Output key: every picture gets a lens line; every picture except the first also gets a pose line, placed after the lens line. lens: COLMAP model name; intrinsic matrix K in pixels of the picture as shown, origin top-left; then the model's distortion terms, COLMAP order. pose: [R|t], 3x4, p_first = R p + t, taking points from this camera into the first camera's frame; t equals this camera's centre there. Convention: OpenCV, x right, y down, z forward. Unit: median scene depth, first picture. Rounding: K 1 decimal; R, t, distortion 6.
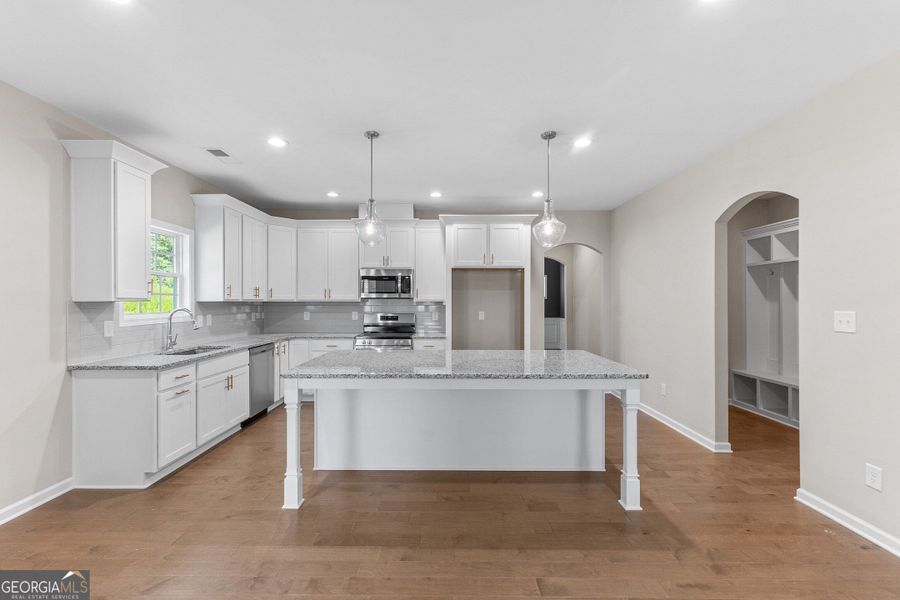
lens RADIAL K [[392.9, 0, 447.1], [0, 392.9, 301.0], [0, 0, 1]] dist [-0.002159, 0.001824]
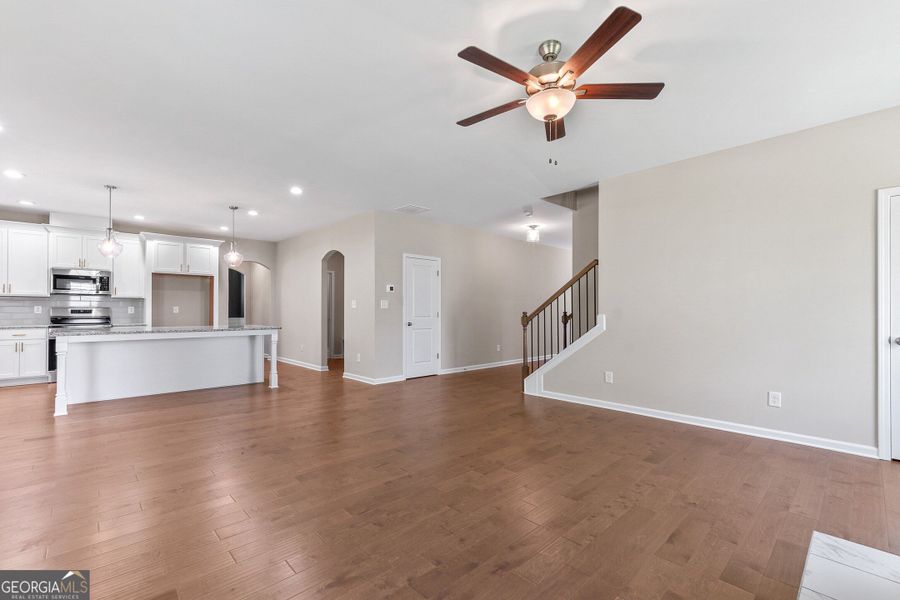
lens RADIAL K [[392.9, 0, 449.6], [0, 392.9, 305.1], [0, 0, 1]] dist [-0.002159, 0.001824]
pose [[0.720910, 0.009304, 0.692966, -0.183532], [-0.000272, 0.999914, -0.013143, 0.042983], [-0.693028, 0.009287, 0.720851, -0.663007]]
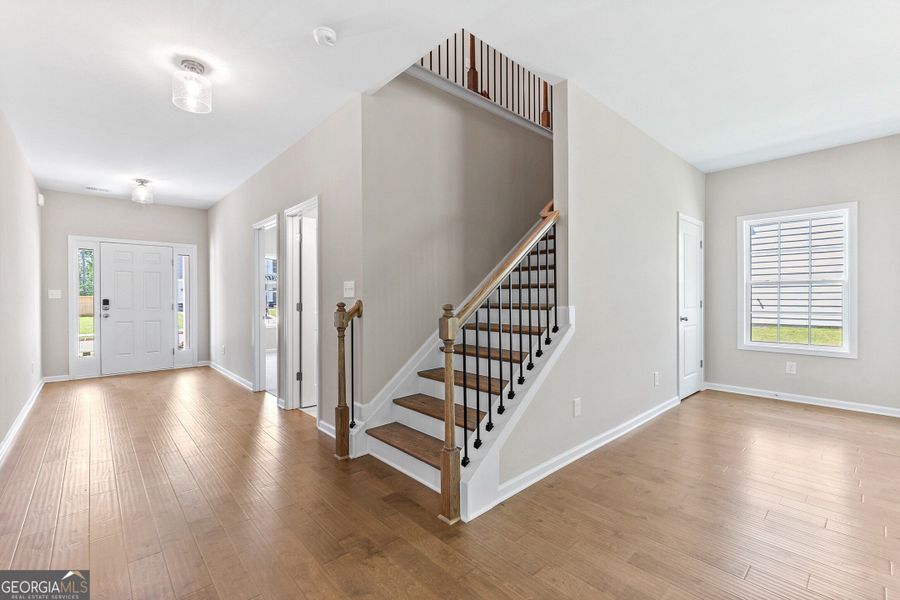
lens RADIAL K [[392.9, 0, 445.6], [0, 392.9, 302.2], [0, 0, 1]] dist [-0.002159, 0.001824]
pose [[-0.677624, -0.008988, 0.735354, 0.402782], [0.000058, 0.999925, 0.012275, 0.041251], [-0.735409, 0.008361, -0.677572, 0.225876]]
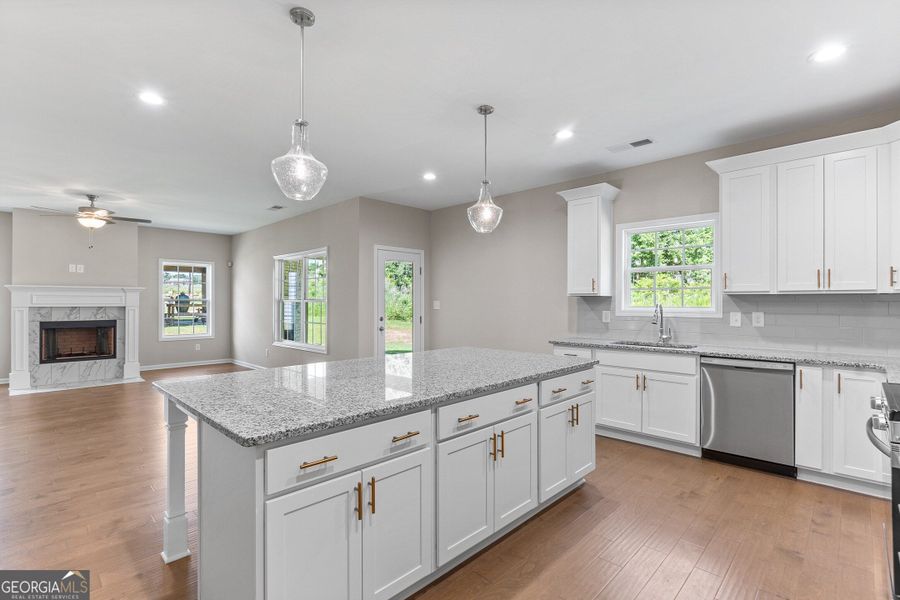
lens RADIAL K [[423.0, 0, 444.8], [0, 423.0, 299.8], [0, 0, 1]] dist [-0.003848, 0.001022]
pose [[-0.696140, -0.006557, -0.717876, 0.344094], [-0.001773, 0.999971, -0.007414, 0.014827], [0.717904, -0.003888, -0.696131, 0.965127]]
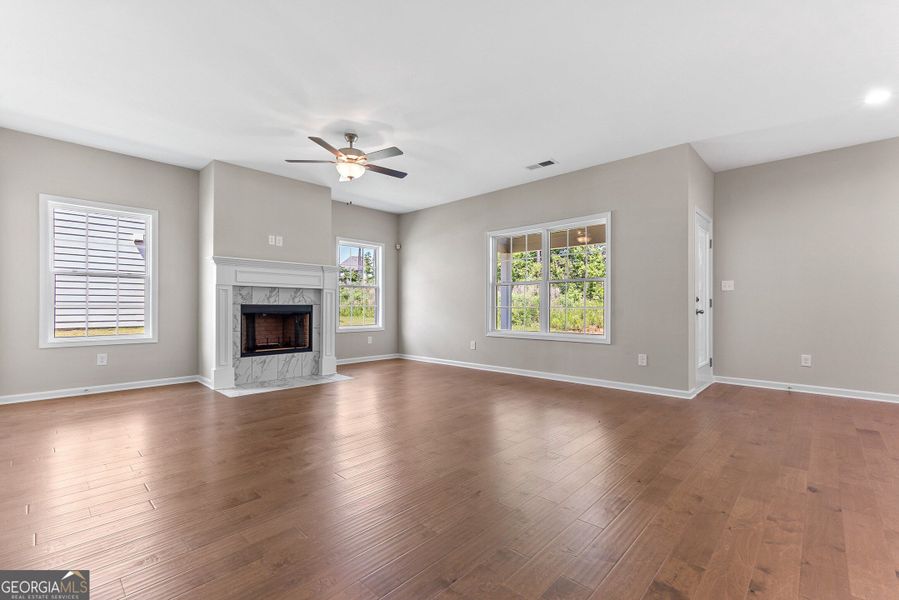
lens RADIAL K [[392.5, 0, 451.8], [0, 392.5, 306.5], [0, 0, 1]] dist [-0.002159, 0.001824]
pose [[-0.675760, -0.006515, -0.737093, 0.626009], [-0.004310, 0.999979, -0.004887, 0.079034], [0.737109, -0.000126, -0.675774, 0.237474]]
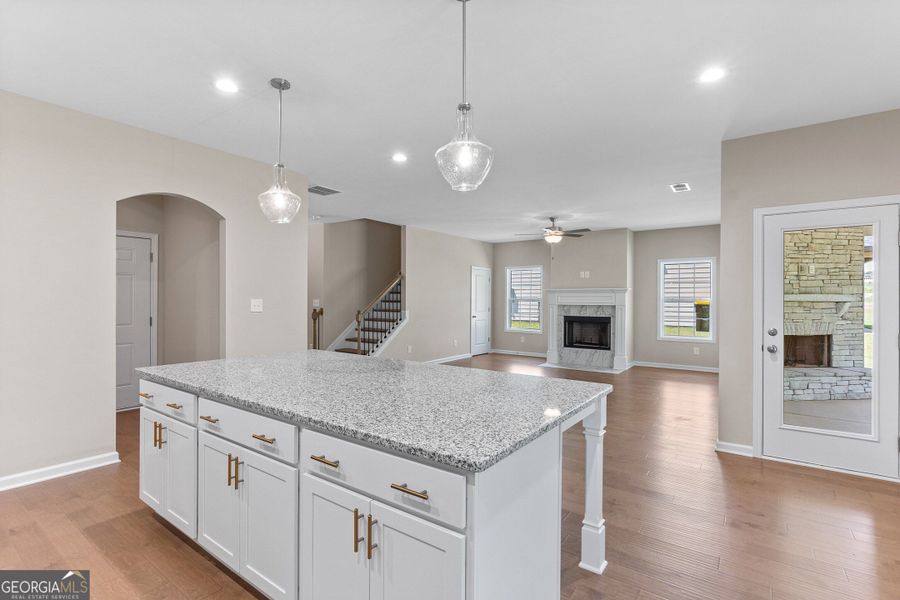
lens RADIAL K [[429.9, 0, 450.9], [0, 429.9, 300.0], [0, 0, 1]] dist [-0.002996, 0.002033]
pose [[-0.818070, -0.008911, 0.575050, -0.329598], [-0.009252, 0.999954, 0.002333, 0.009804], [-0.575045, -0.003412, -0.818115, 0.902825]]
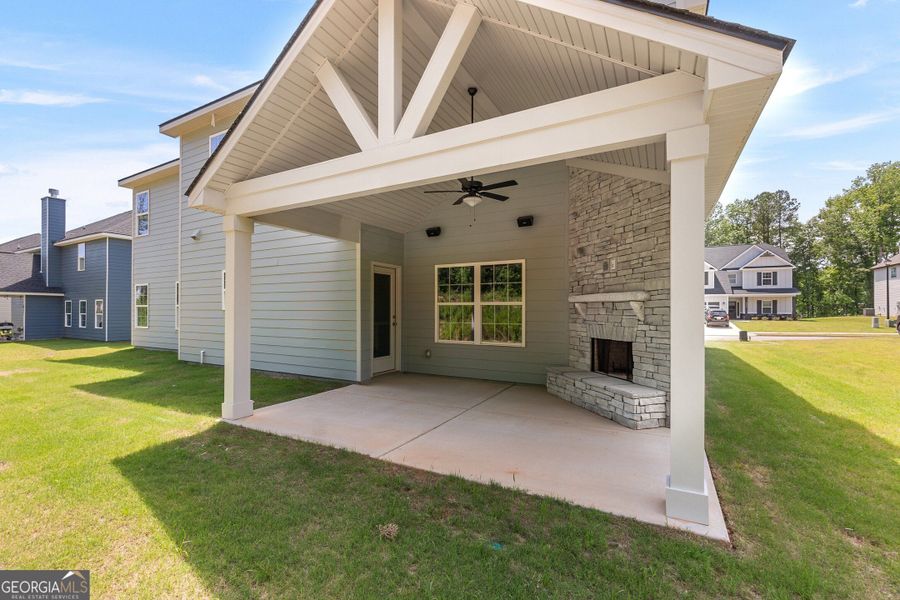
lens RADIAL K [[392.9, 0, 449.4], [0, 392.9, 306.6], [0, 0, 1]] dist [-0.002159, 0.001824]
pose [[0.476873, 0.006491, 0.878948, -1.548895], [-0.001201, 0.999977, -0.006733, 0.027079], [-0.878971, 0.002155, 0.476870, -0.840496]]
